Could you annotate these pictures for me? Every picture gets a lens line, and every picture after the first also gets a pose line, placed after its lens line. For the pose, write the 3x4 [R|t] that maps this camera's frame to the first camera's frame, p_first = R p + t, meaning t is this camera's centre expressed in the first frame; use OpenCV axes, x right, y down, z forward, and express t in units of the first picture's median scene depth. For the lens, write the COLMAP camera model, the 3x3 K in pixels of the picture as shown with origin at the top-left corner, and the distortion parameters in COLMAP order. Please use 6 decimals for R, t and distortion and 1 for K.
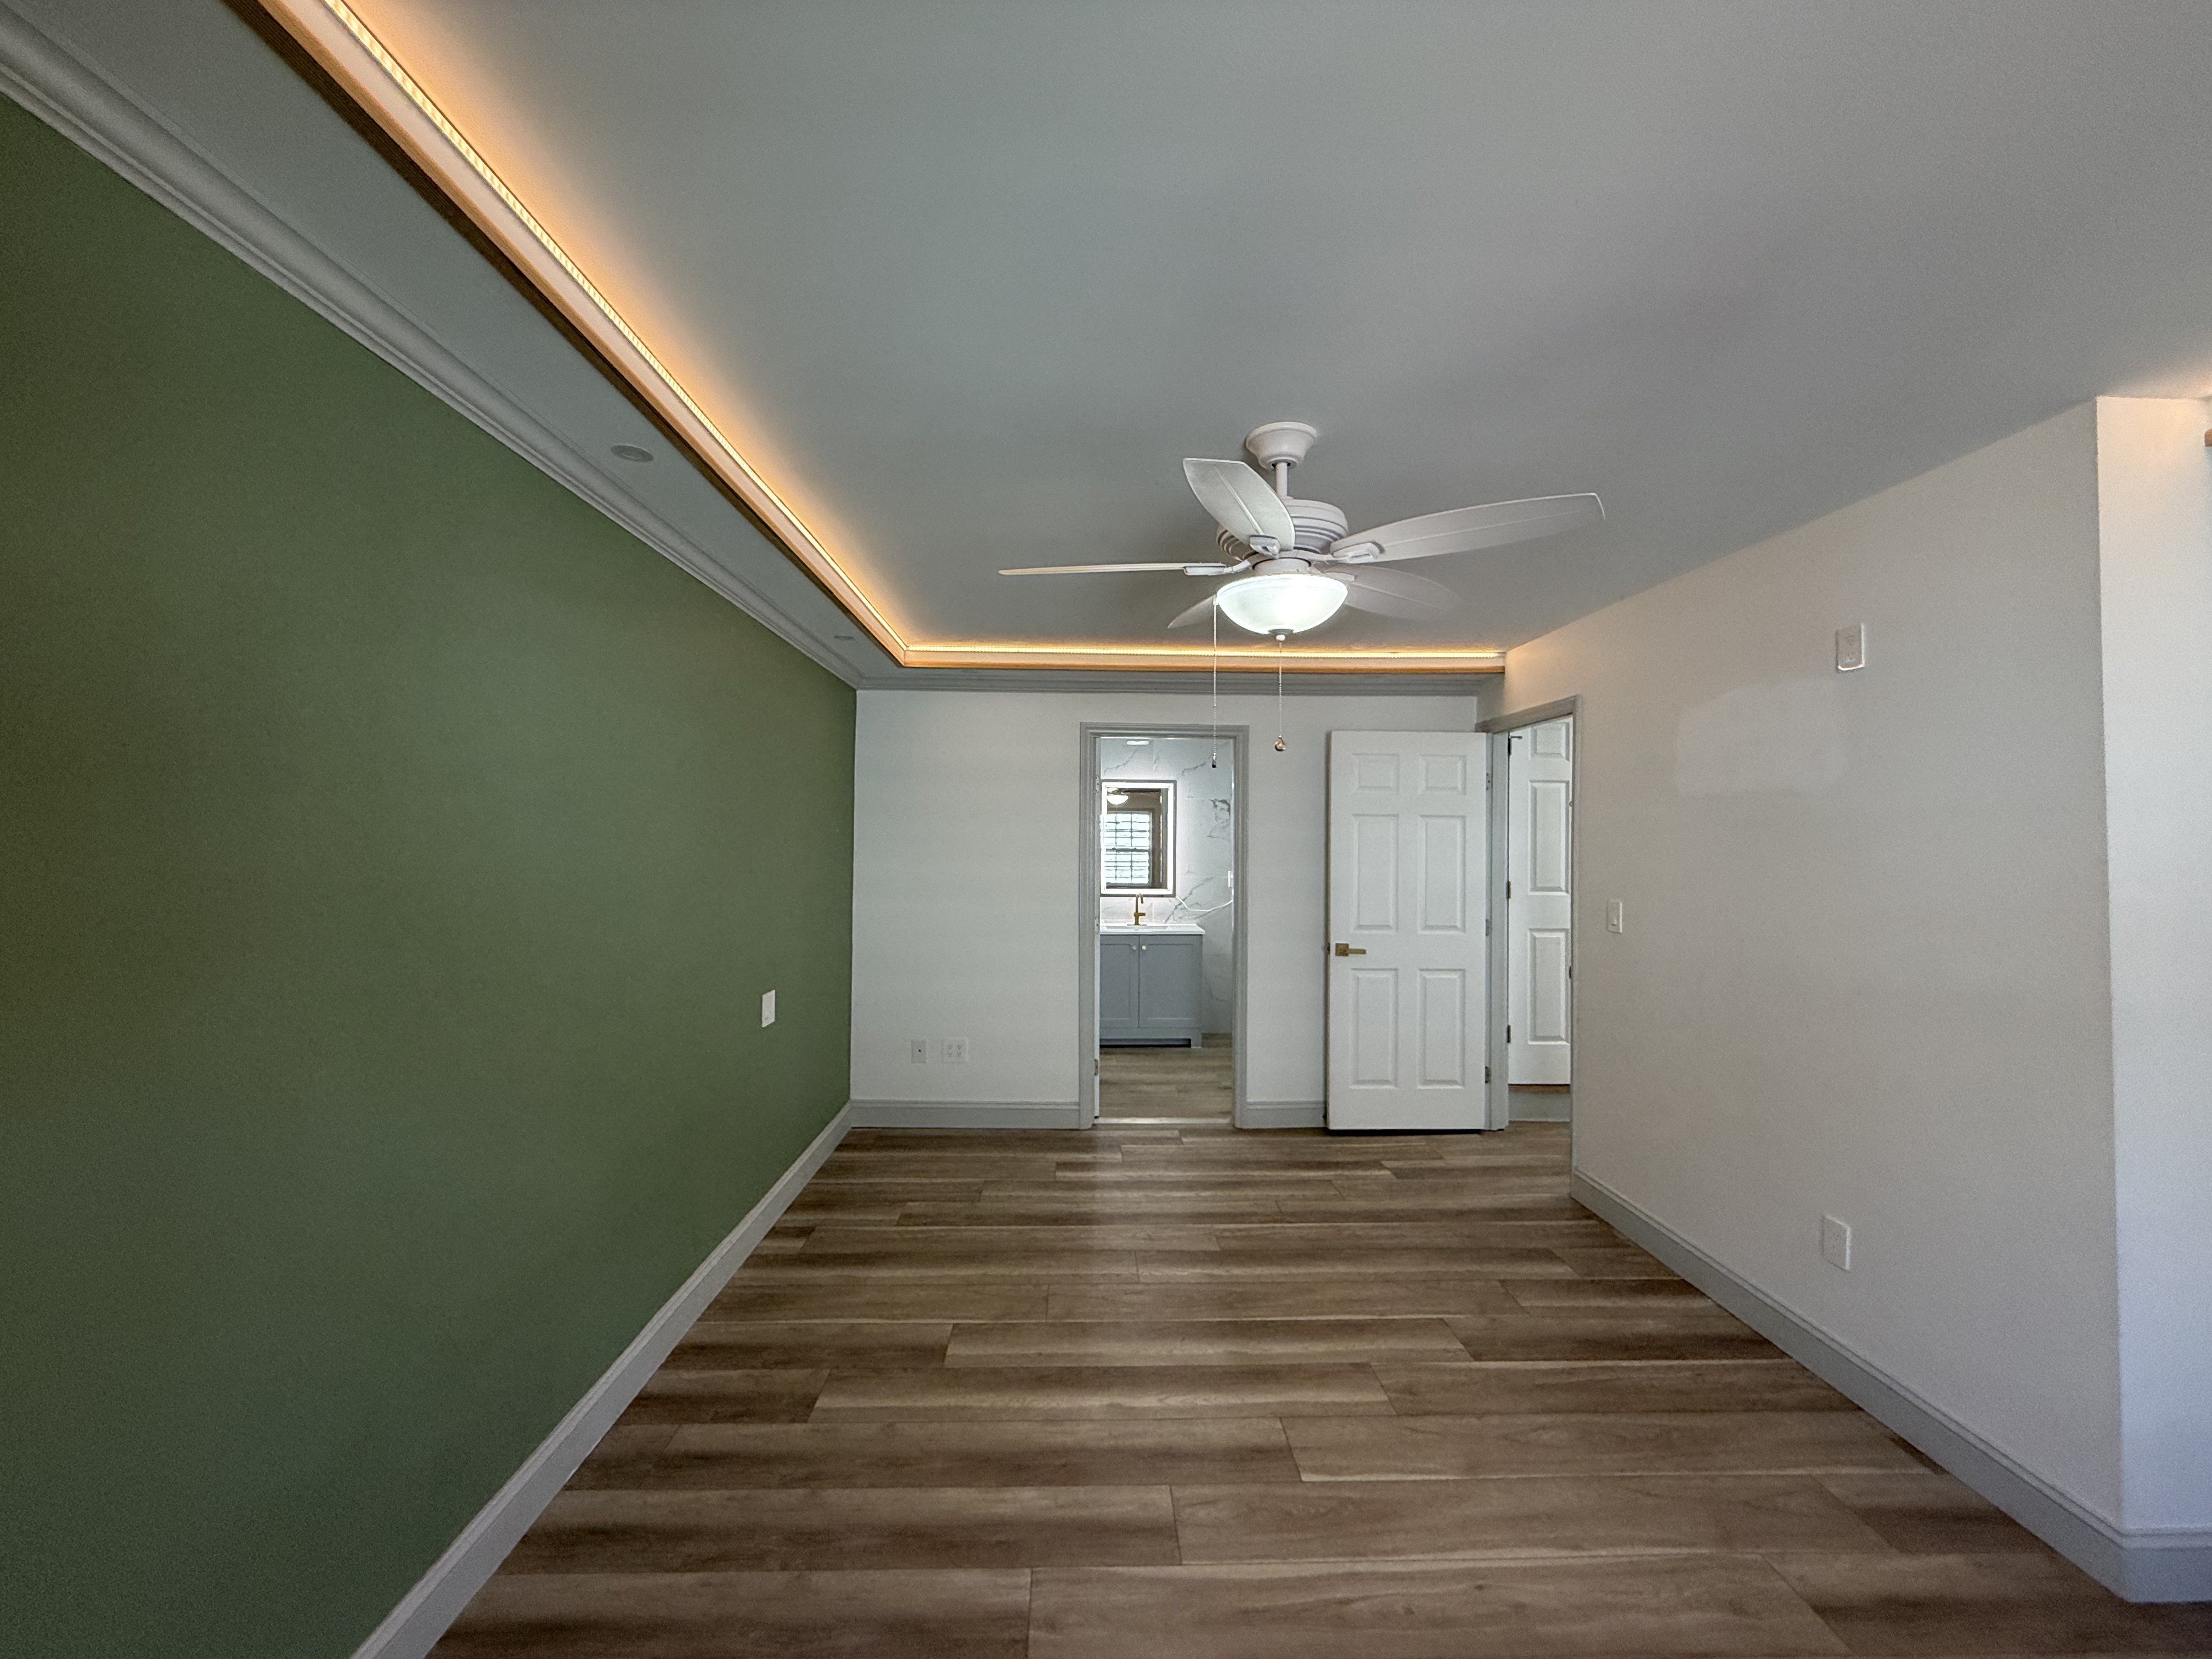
lens RADIAL K [[872.1, 0, 1104.8], [0, 872.1, 825.6], [0, 0, 1]] dist [0.003012, -0.000684]
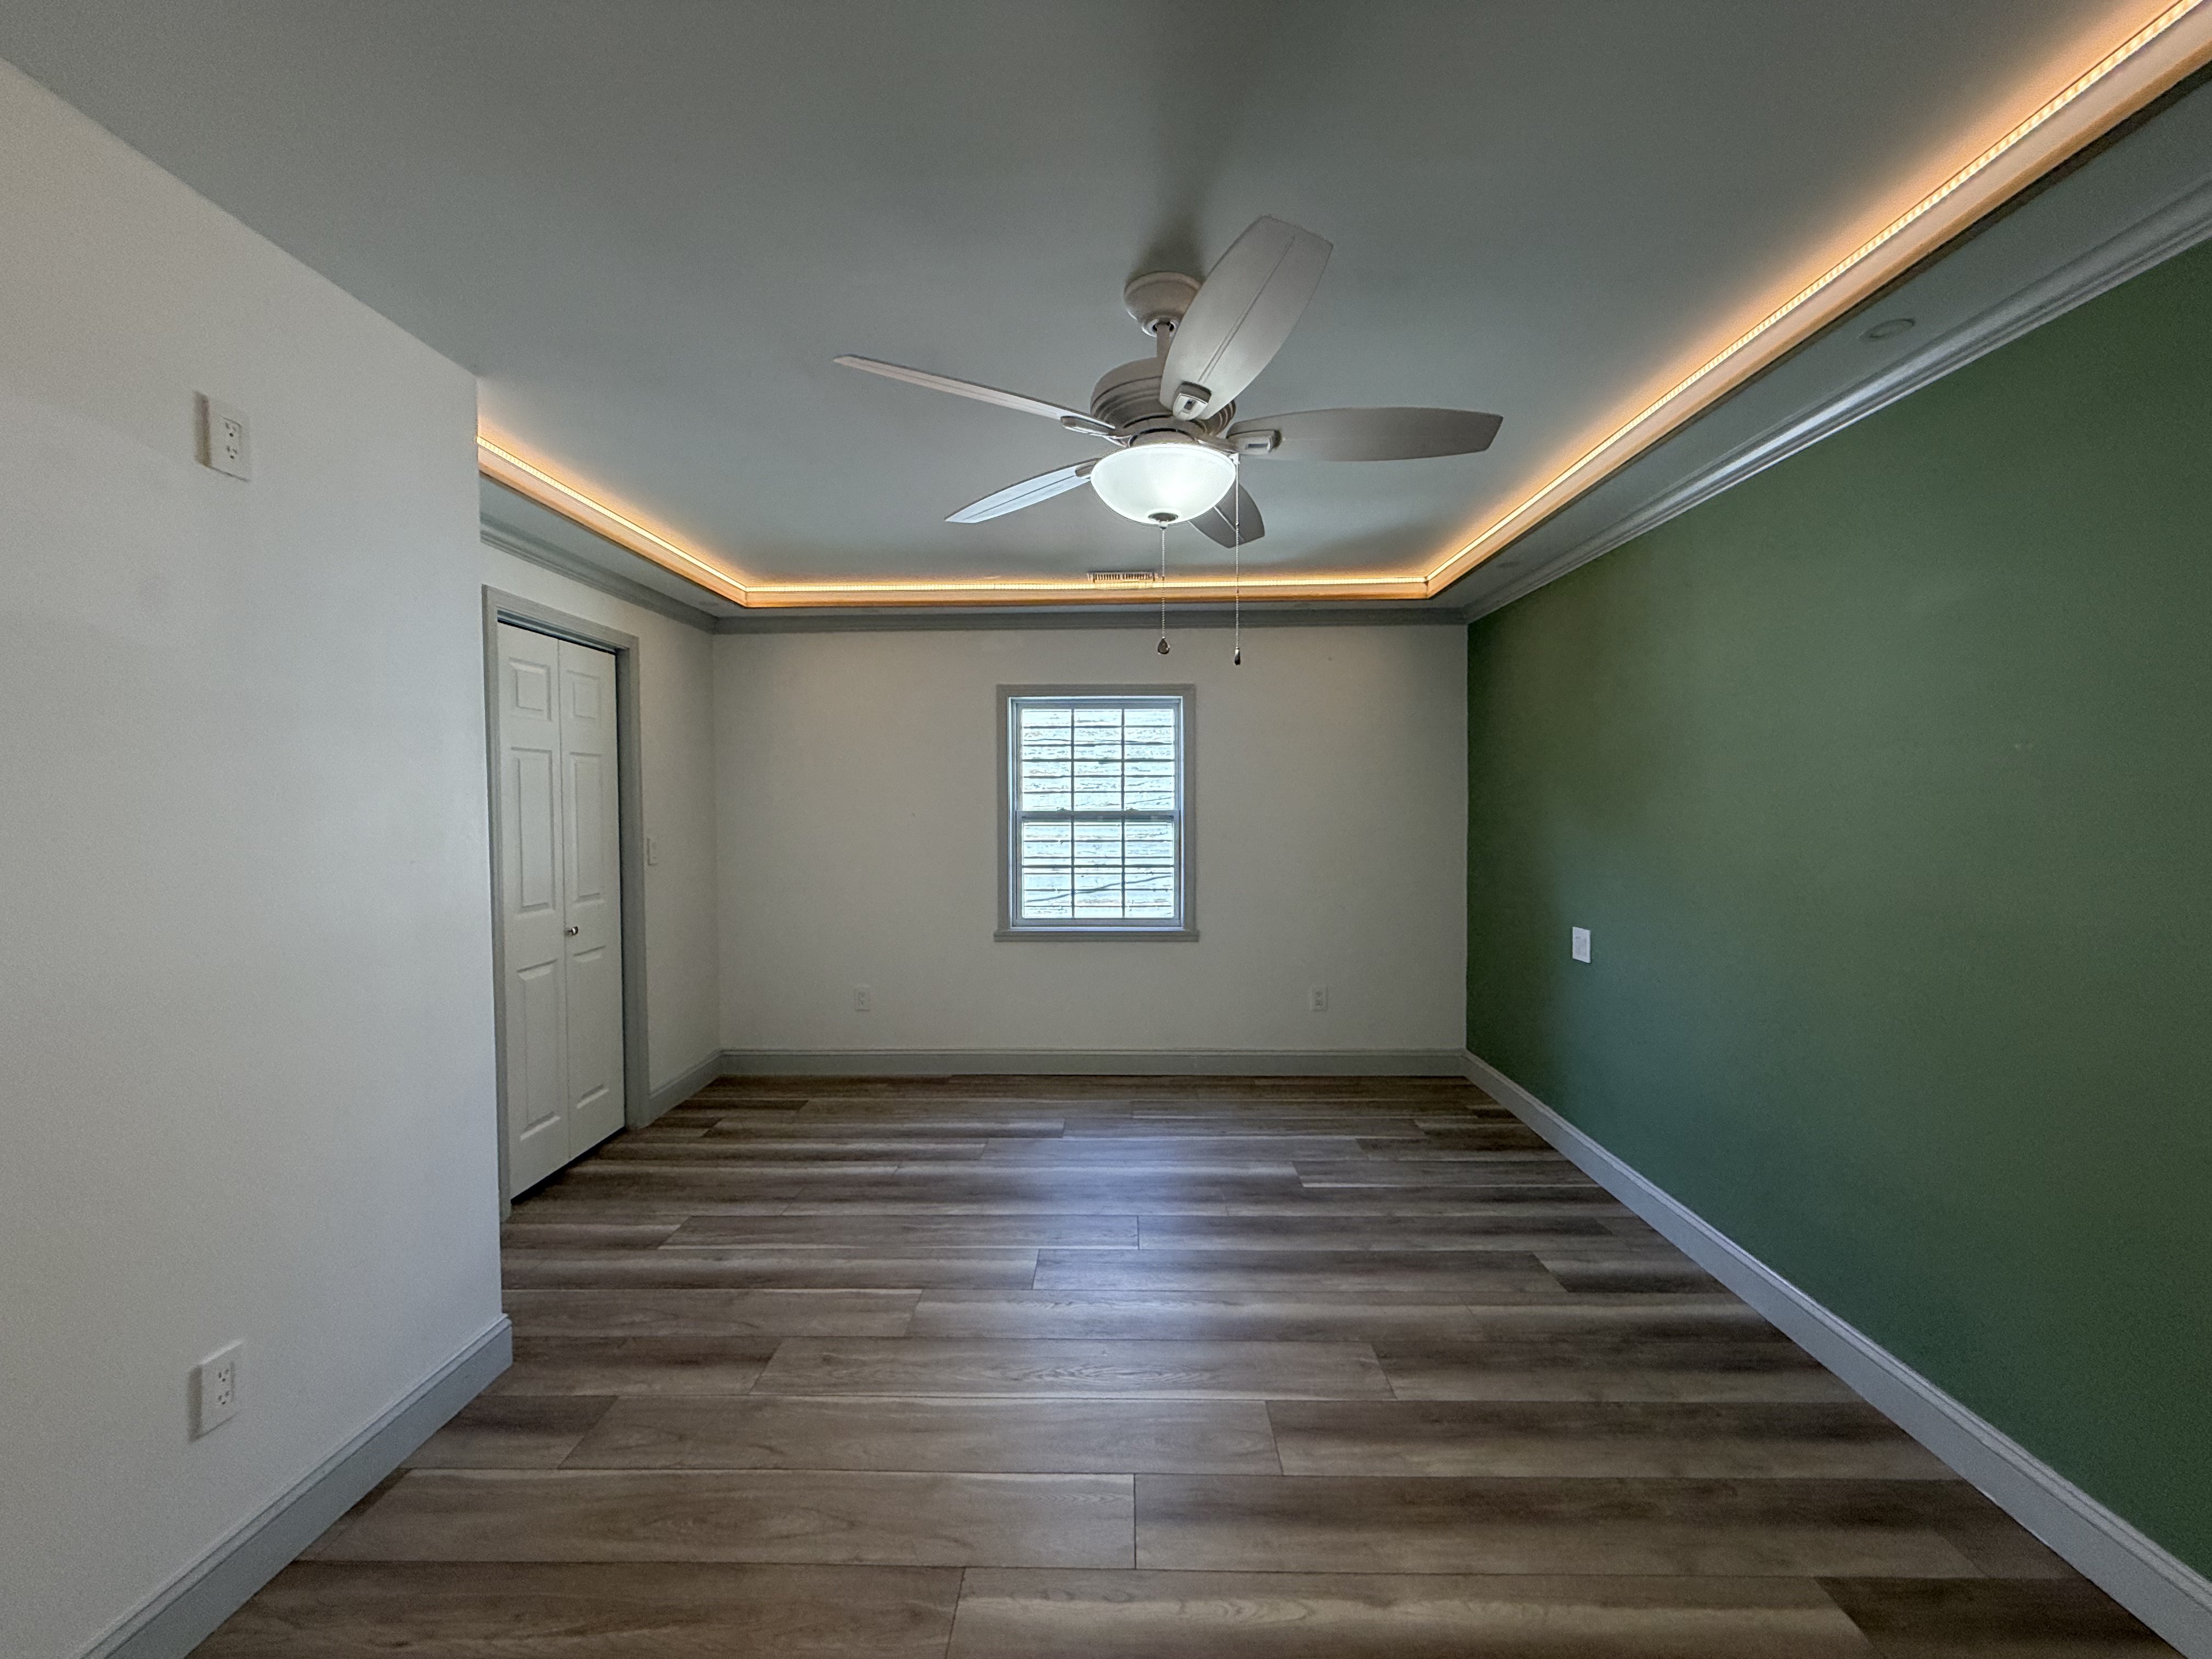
lens RADIAL K [[872.1, 0, 1108.1], [0, 872.1, 825.9], [0, 0, 1]] dist [0.003012, -0.000684]
pose [[-0.998564, -0.006871, 0.053125, 0.202436], [-0.007278, 0.999946, -0.007476, 0.090703], [-0.053071, -0.007852, -0.998560, 1.822985]]
